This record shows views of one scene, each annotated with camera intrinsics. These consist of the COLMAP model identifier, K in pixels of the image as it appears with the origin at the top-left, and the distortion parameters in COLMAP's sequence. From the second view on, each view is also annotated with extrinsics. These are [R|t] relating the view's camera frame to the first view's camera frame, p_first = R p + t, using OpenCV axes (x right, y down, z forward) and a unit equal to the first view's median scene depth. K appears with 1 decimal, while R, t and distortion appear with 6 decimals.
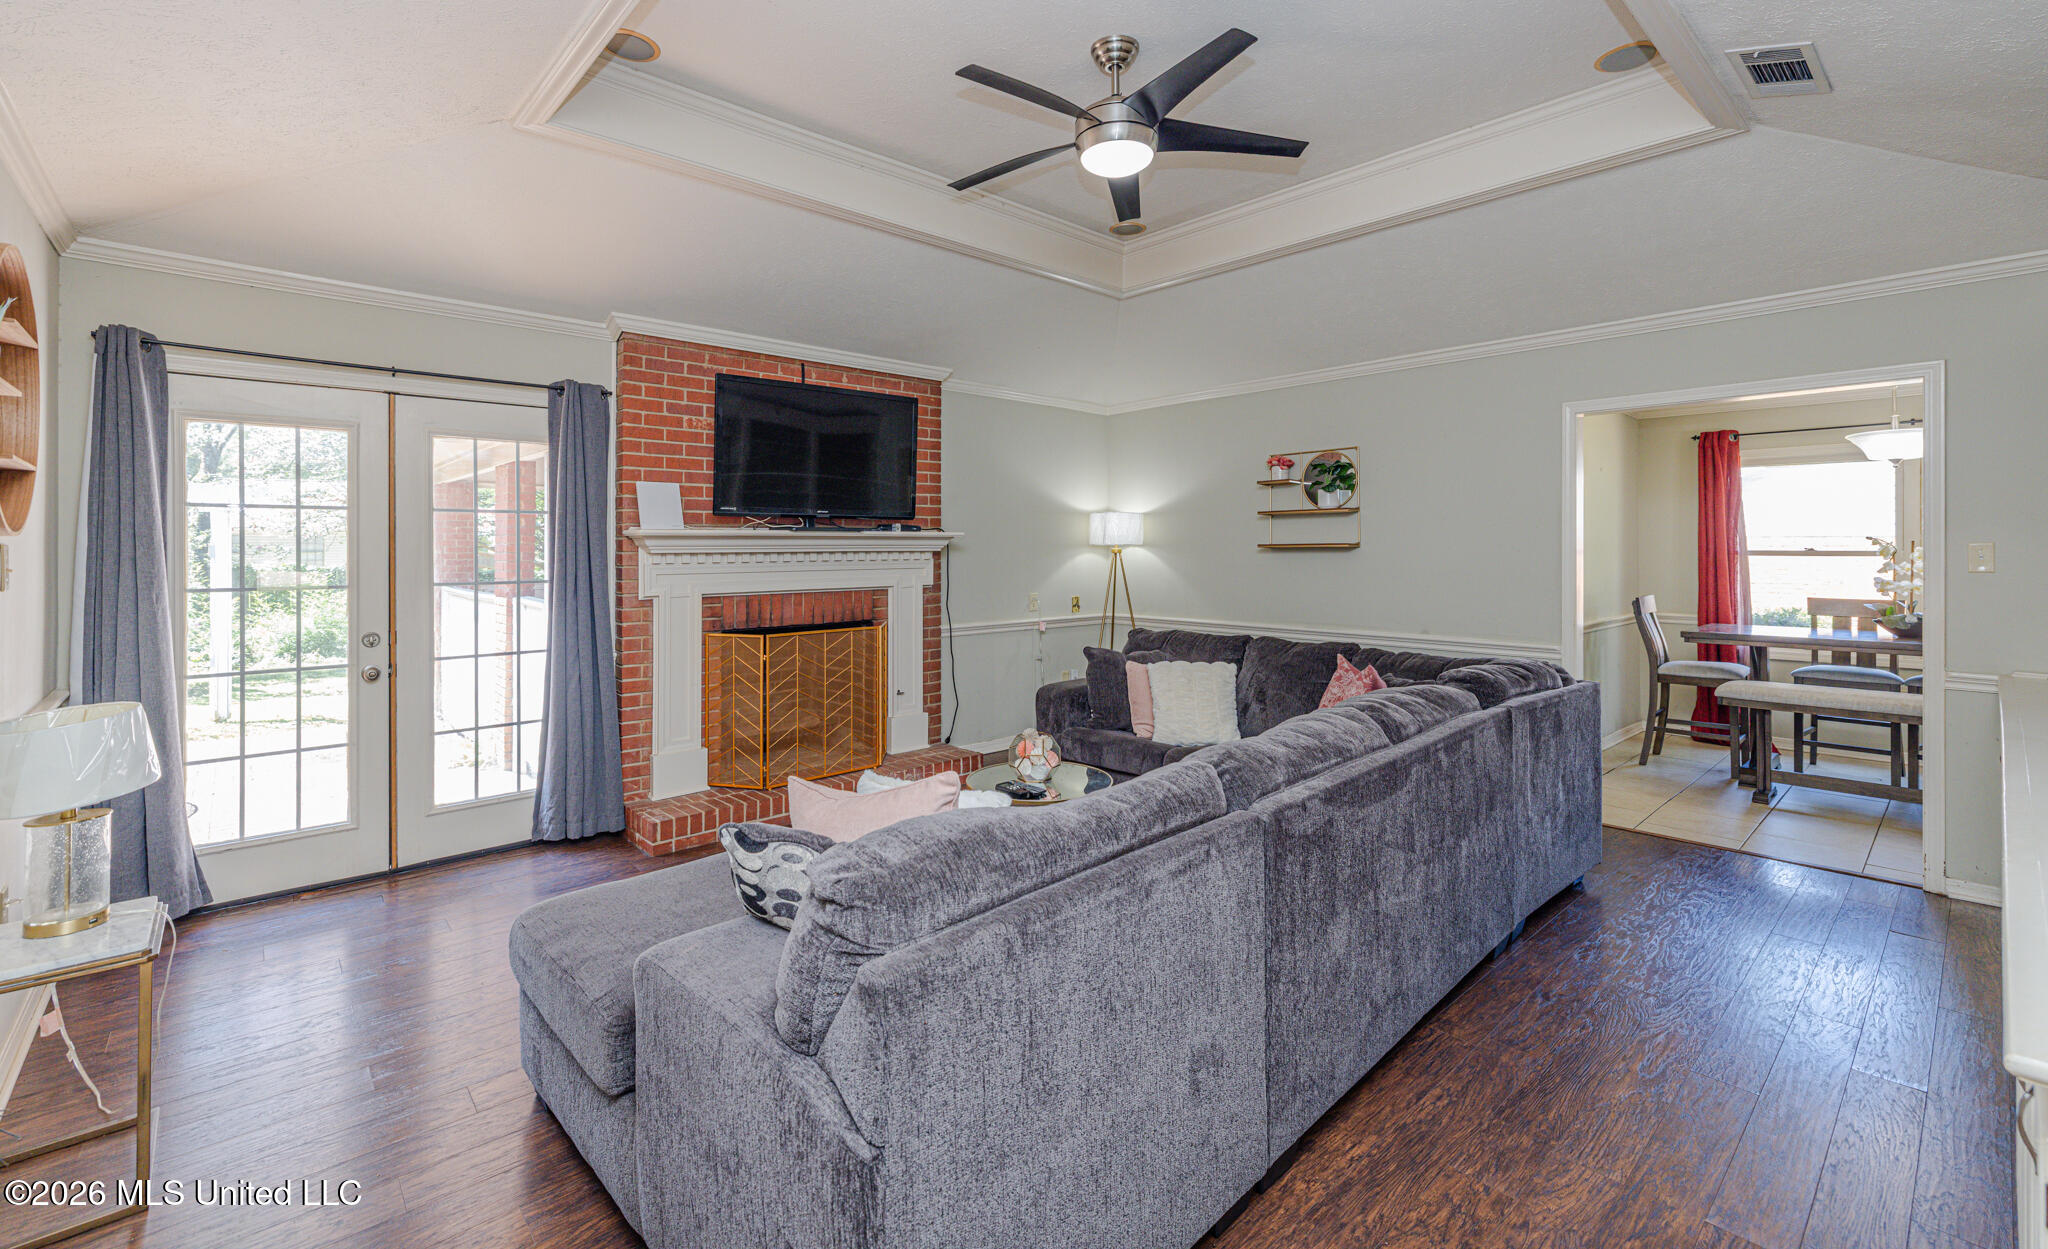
lens RADIAL K [[924.4, 0, 970.5], [0, 924.4, 538.7], [0, 0, 1]] dist [0.003276, 0.000361]
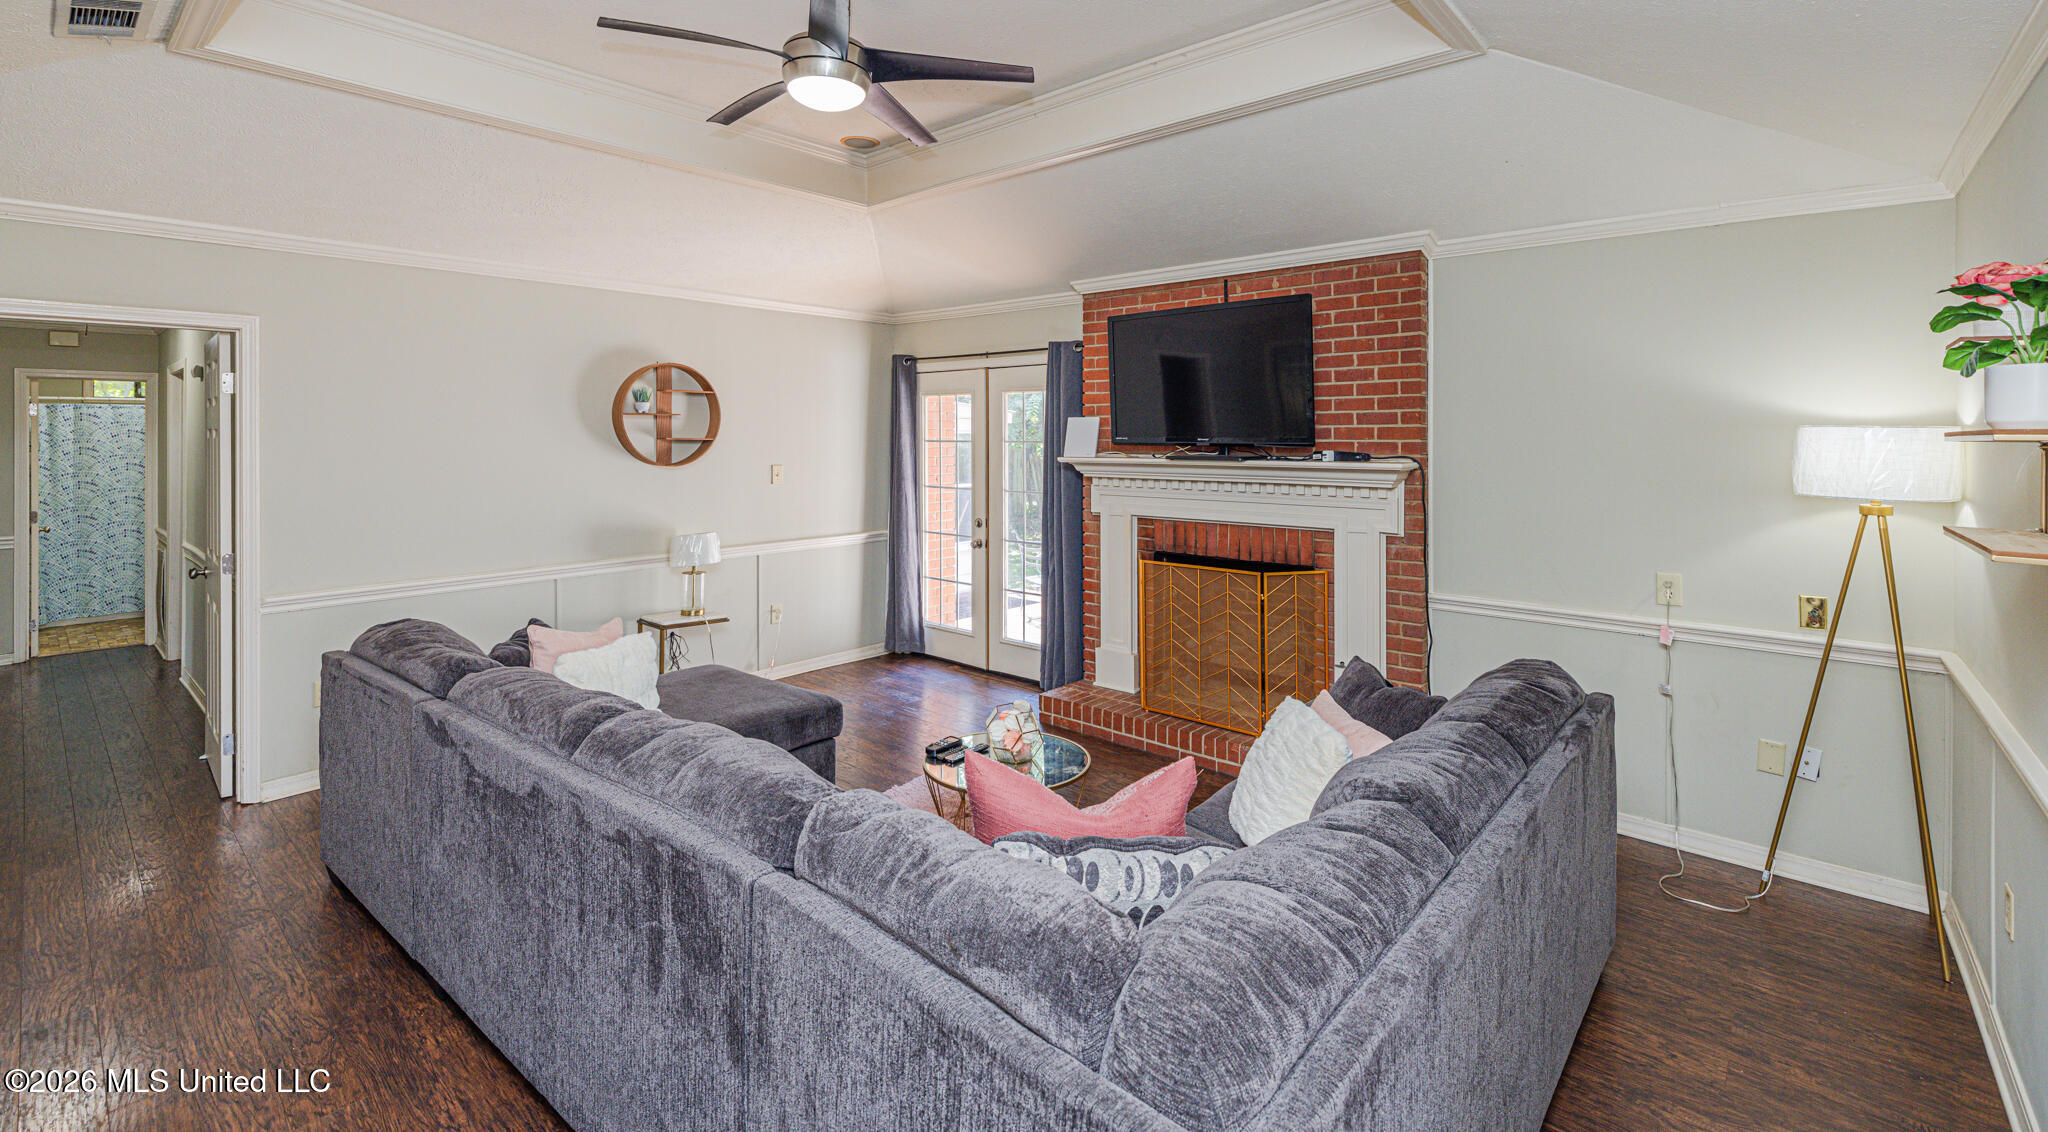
lens RADIAL K [[875.8, 0, 1022.6], [0, 875.8, 431.5], [0, 0, 1]] dist [-0.002197, -0.000498]
pose [[0.117185, -0.004792, -0.993099, 0.696104], [0.007494, 0.999964, -0.003941, -0.034523], [0.993082, -0.006981, 0.117216, 0.709897]]
